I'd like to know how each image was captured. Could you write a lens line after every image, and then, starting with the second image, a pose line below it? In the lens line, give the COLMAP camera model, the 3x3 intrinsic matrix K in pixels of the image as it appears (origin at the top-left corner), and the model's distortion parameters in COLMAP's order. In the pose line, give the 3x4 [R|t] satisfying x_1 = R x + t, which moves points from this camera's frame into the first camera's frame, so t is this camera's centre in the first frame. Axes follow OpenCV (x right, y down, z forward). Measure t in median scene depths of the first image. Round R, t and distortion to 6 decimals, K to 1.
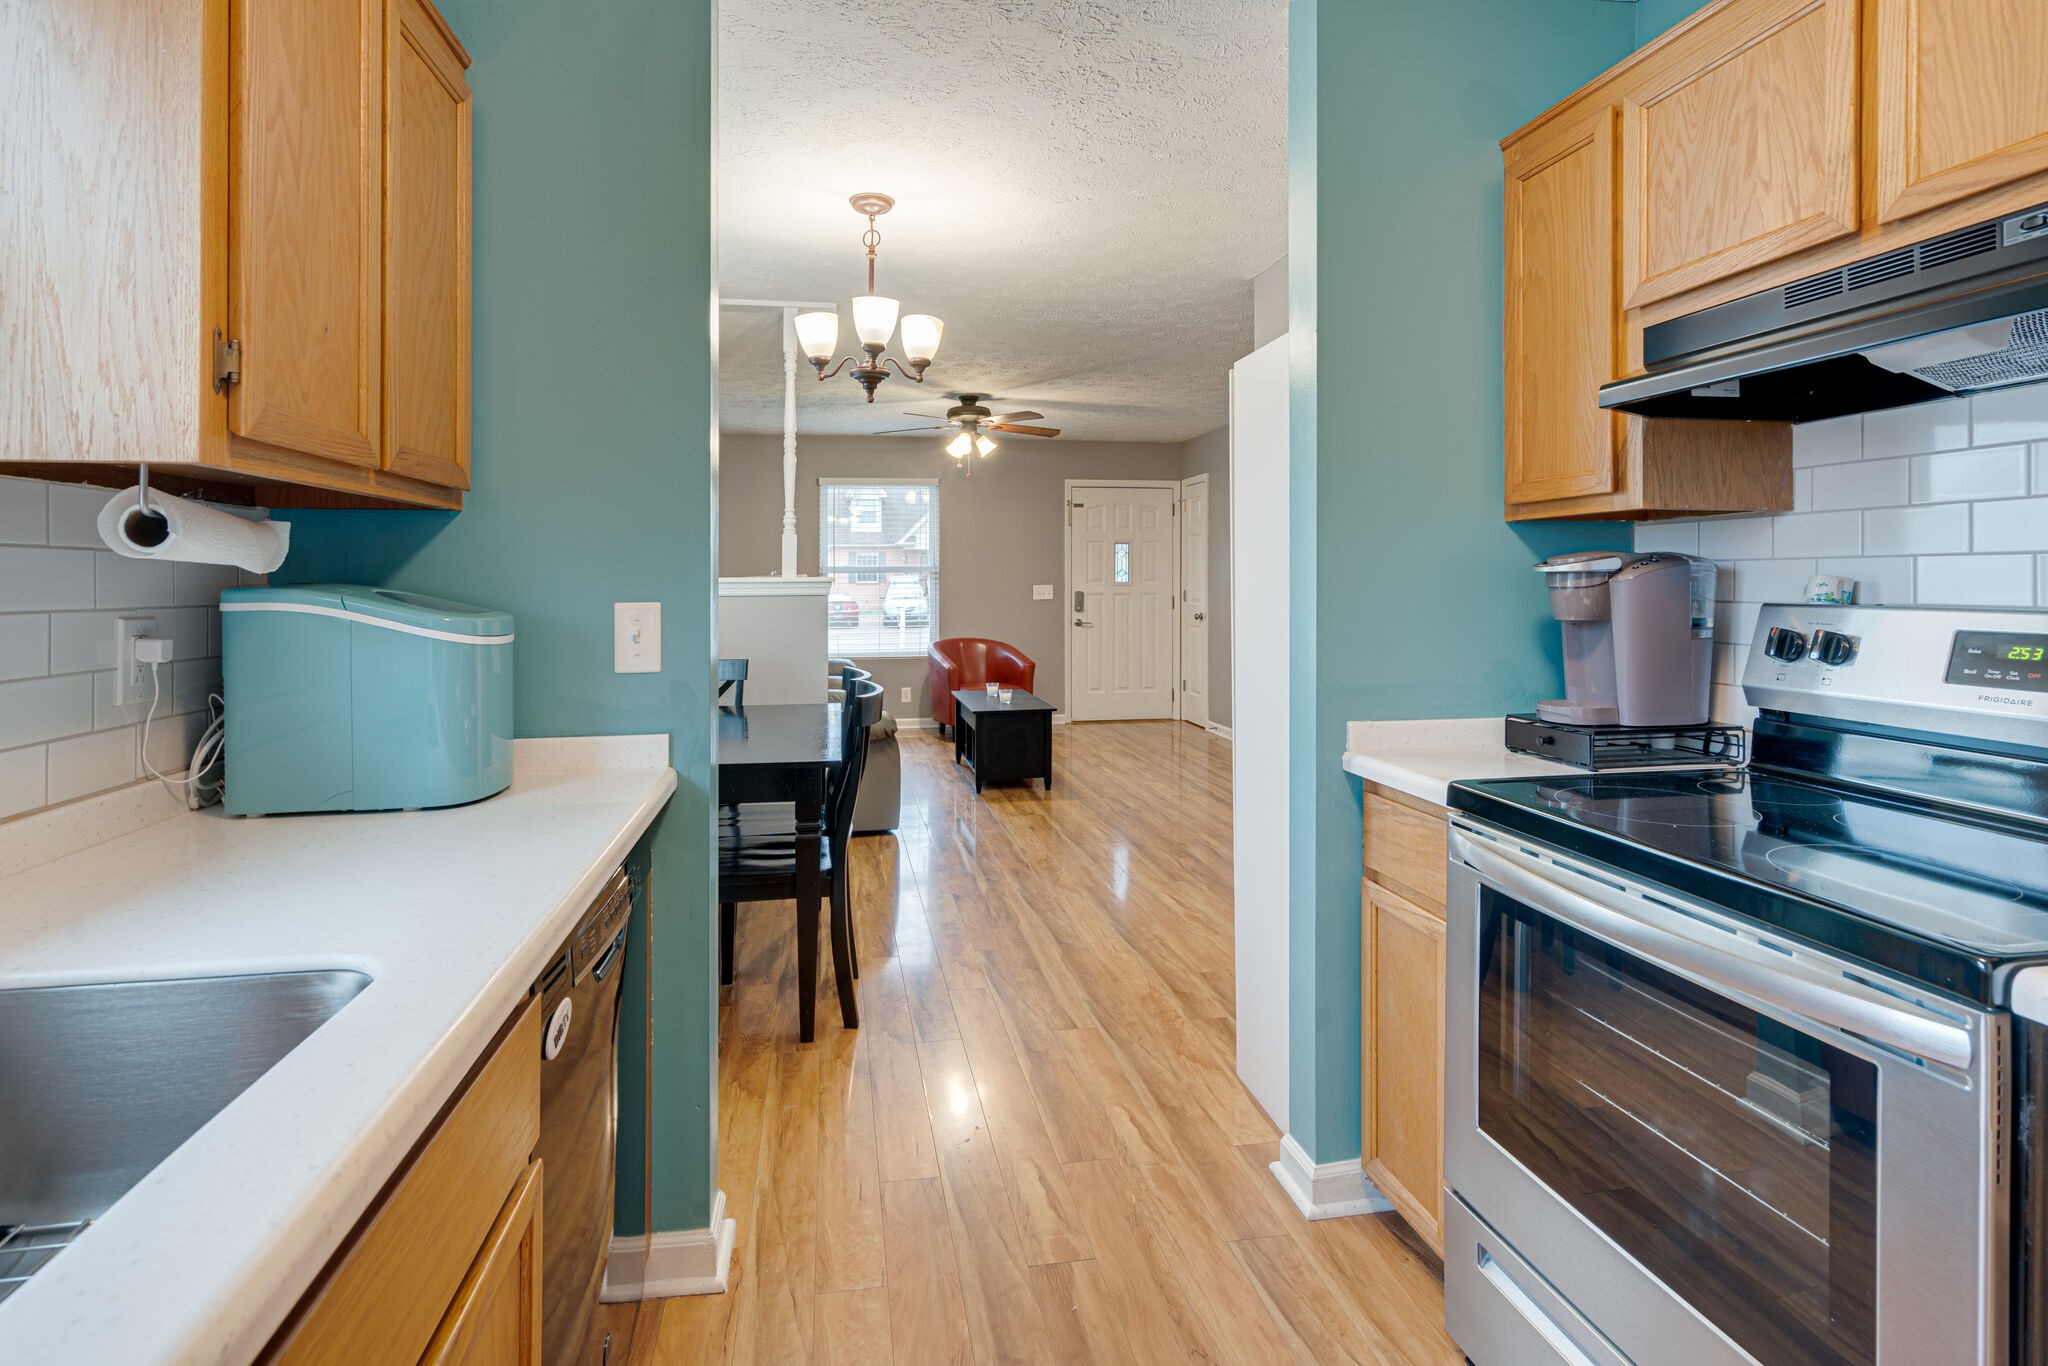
lens RADIAL K [[972.9, 0, 1019.6], [0, 972.9, 604.5], [0, 0, 1]] dist [-0.001379, -0.000069]
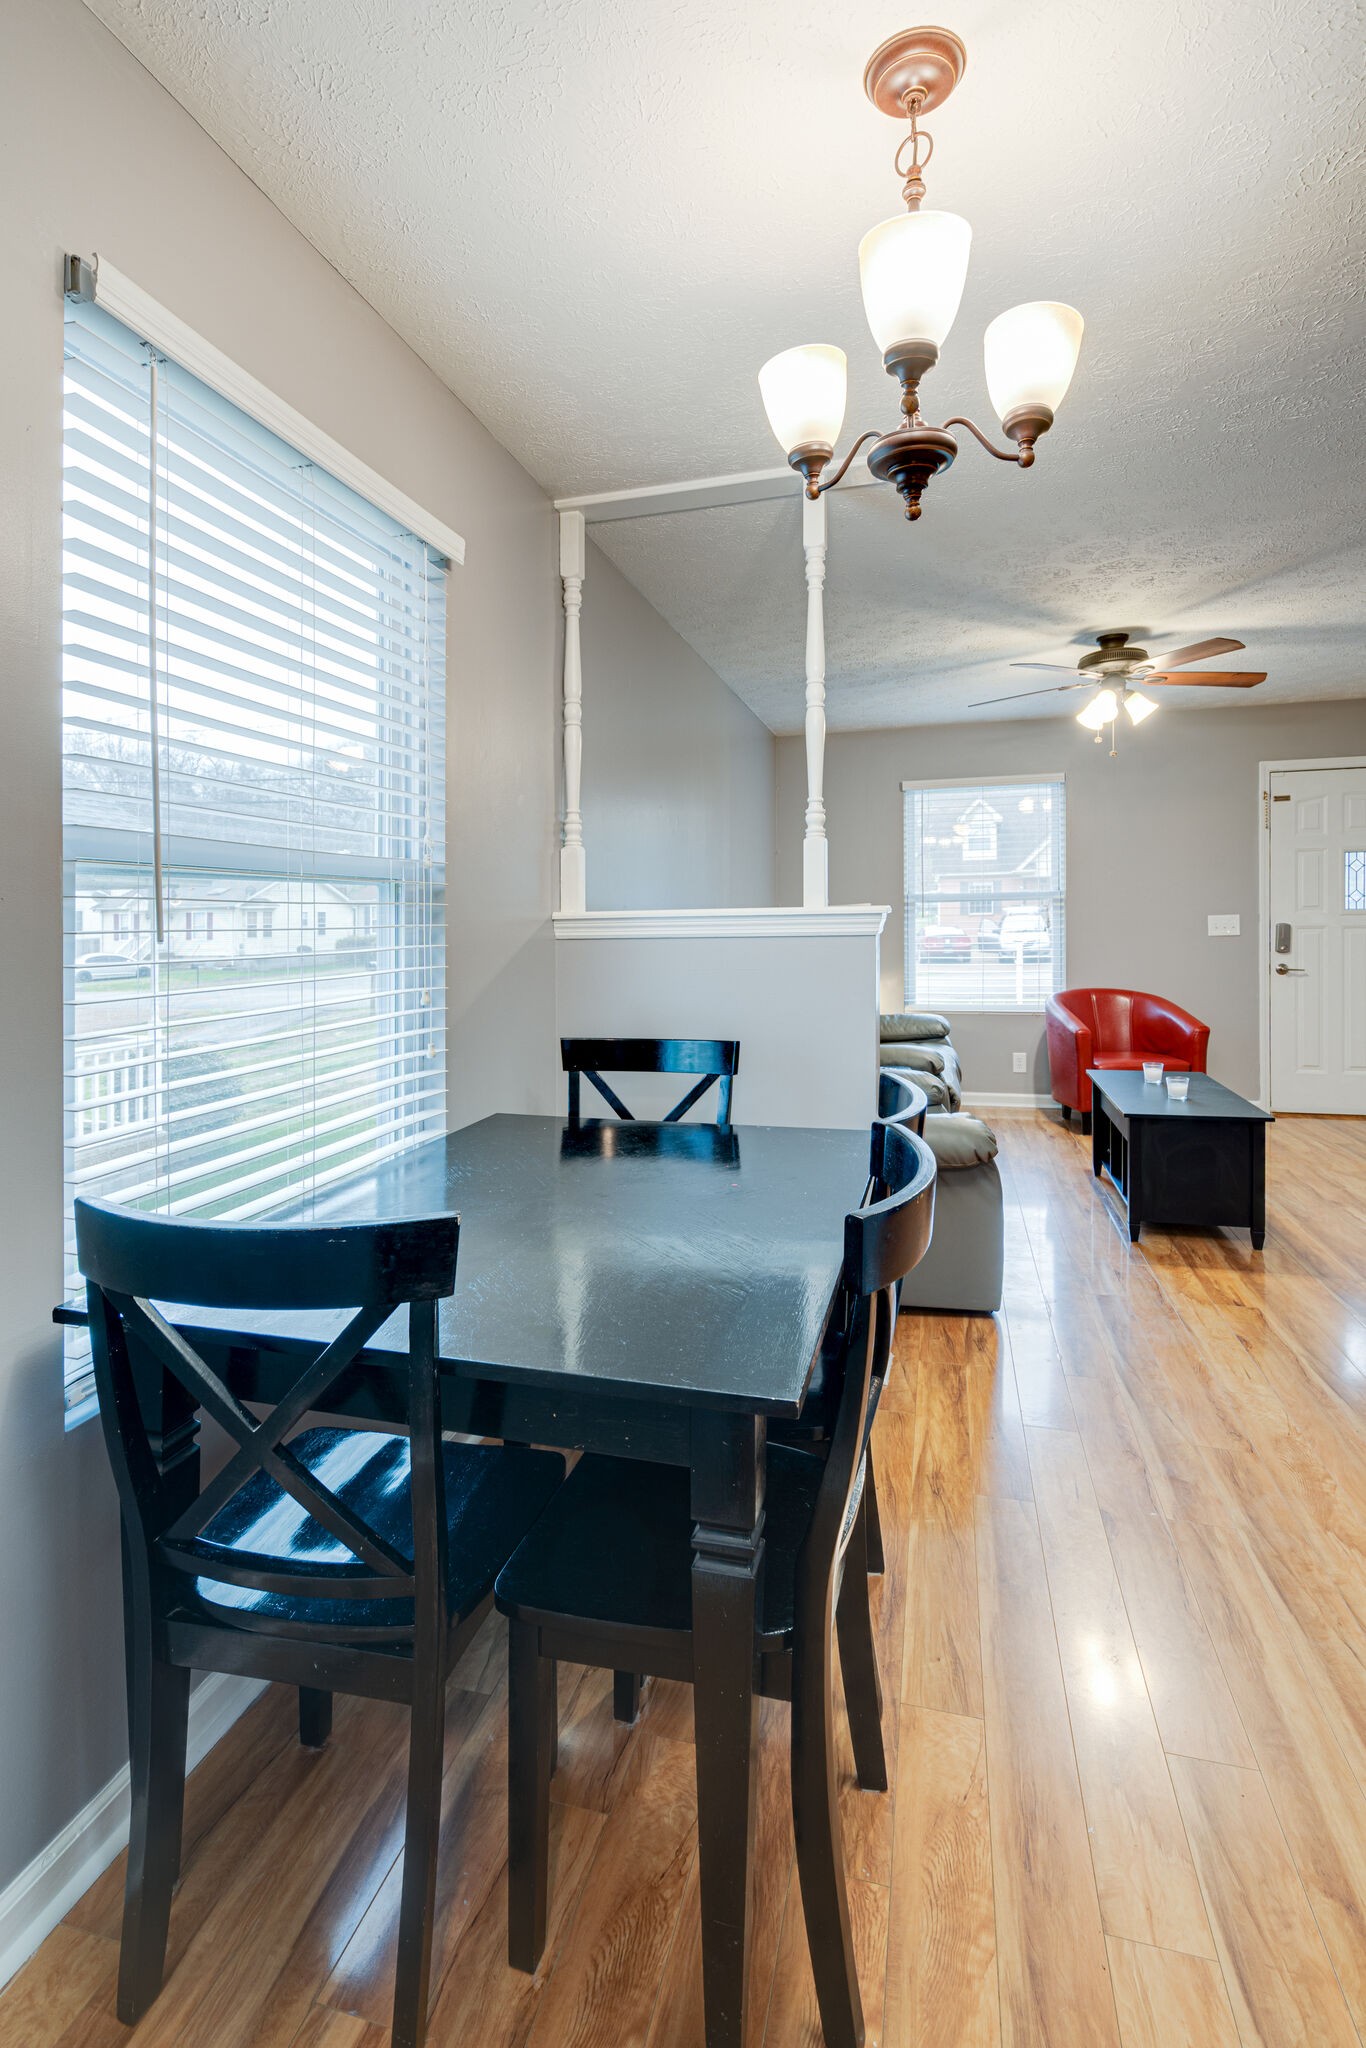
lens RADIAL K [[981.4, 0, 693.2], [0, 981.4, 929.1], [0, 0, 1]] dist [0.002022, 0.000894]
pose [[0.903598, -0.003466, -0.428367, -0.024519], [0.000160, 0.999970, -0.007754, -0.005699], [0.428381, 0.006938, 0.903571, 0.265700]]
